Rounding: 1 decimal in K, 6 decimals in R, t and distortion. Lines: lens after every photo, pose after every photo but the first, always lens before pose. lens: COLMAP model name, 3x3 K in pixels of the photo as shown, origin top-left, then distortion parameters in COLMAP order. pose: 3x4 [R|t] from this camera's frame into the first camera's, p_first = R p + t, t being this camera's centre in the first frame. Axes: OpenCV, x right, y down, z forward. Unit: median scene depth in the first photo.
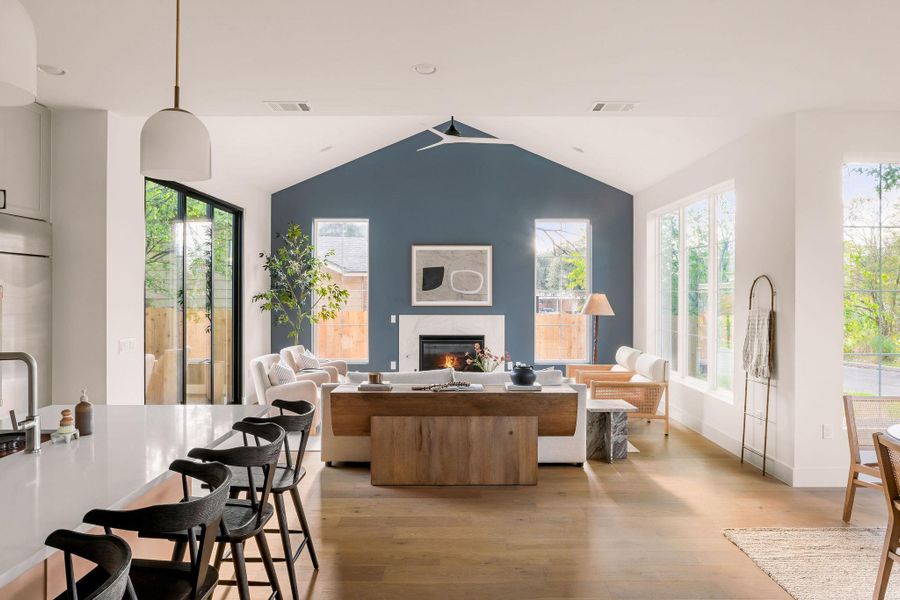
lens RADIAL K [[607.9, 0, 450.9], [0, 607.9, 287.8], [0, 0, 1]] dist [-0.034986, 0.009690]
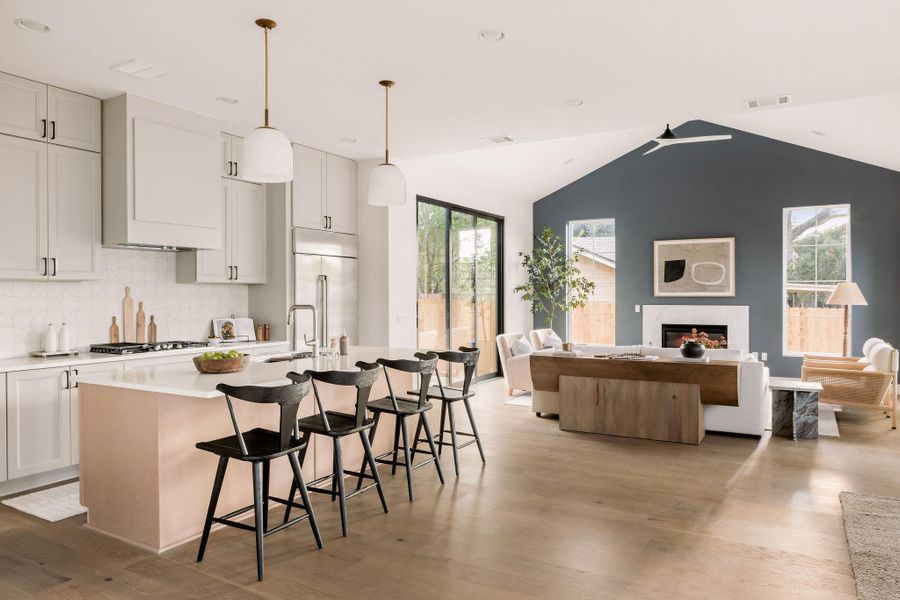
lens RADIAL K [[607.9, 0, 450.6], [0, 607.9, 297.1], [0, 0, 1]] dist [-0.034986, 0.009690]
pose [[0.861254, -0.000835, -0.508174, 0.186293], [0.006306, 0.999939, 0.009045, 0.020348], [0.508136, -0.010995, 0.861207, -0.123458]]
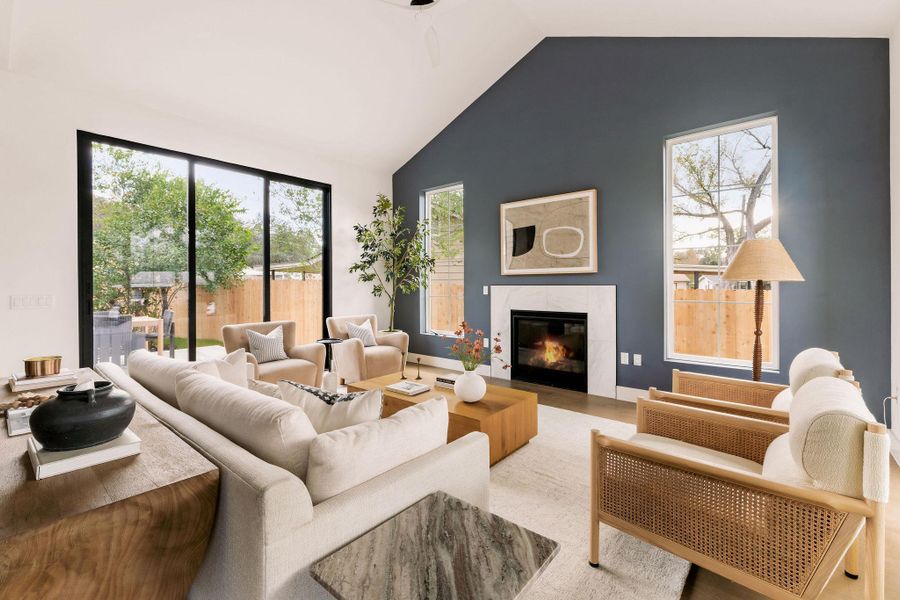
lens RADIAL K [[397.7, 0, 450.8], [0, 397.7, 284.6], [0, 0, 1]] dist [0.000849, 0.001153]
pose [[0.768328, -0.005643, -0.640031, 0.258345], [0.012018, 0.999912, 0.005611, 0.042874], [0.639943, -0.012003, 0.768329, 0.572377]]
